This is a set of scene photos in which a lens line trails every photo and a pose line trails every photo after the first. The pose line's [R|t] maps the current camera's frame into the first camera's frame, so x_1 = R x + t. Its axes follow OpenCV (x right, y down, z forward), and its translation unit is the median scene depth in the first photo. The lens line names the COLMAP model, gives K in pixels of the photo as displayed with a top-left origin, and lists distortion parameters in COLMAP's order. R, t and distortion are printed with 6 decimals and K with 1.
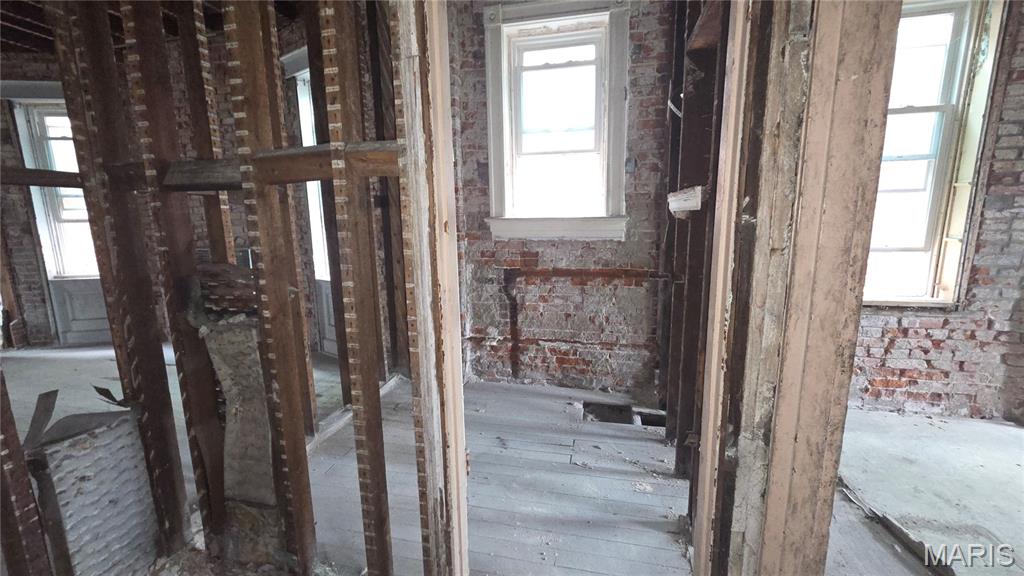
lens RADIAL K [[419.5, 0, 511.8], [0, 419.5, 289.8], [0, 0, 1]] dist [-0.001827, -0.000607]
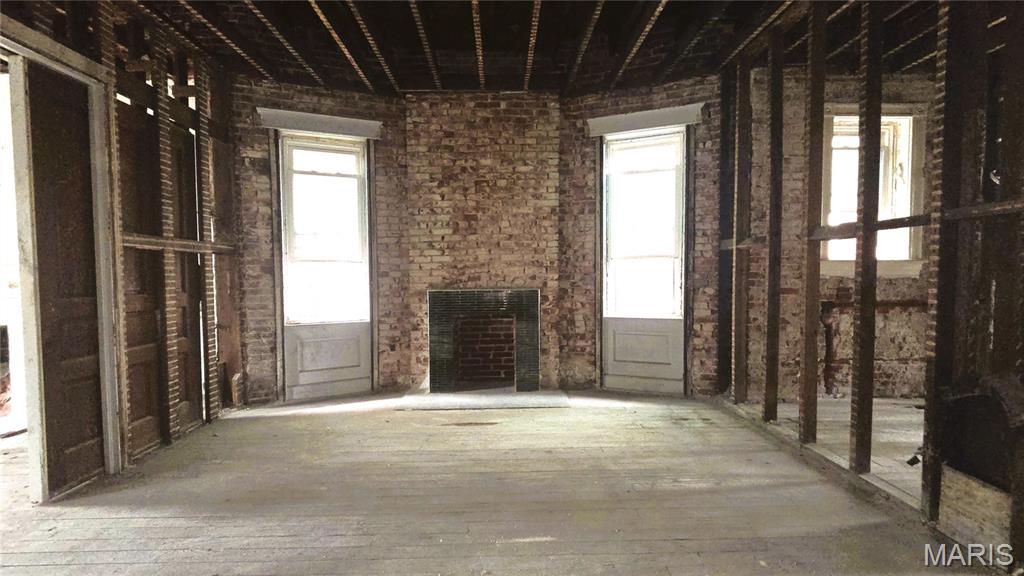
lens RADIAL K [[419.5, 0, 511.8], [0, 419.5, 289.8], [0, 0, 1]] dist [-0.001827, -0.000607]
pose [[0.970009, -0.000519, 0.243067, -0.911744], [0.033477, 0.990753, -0.131479, 0.035757], [-0.240751, 0.135673, 0.961057, 0.030931]]
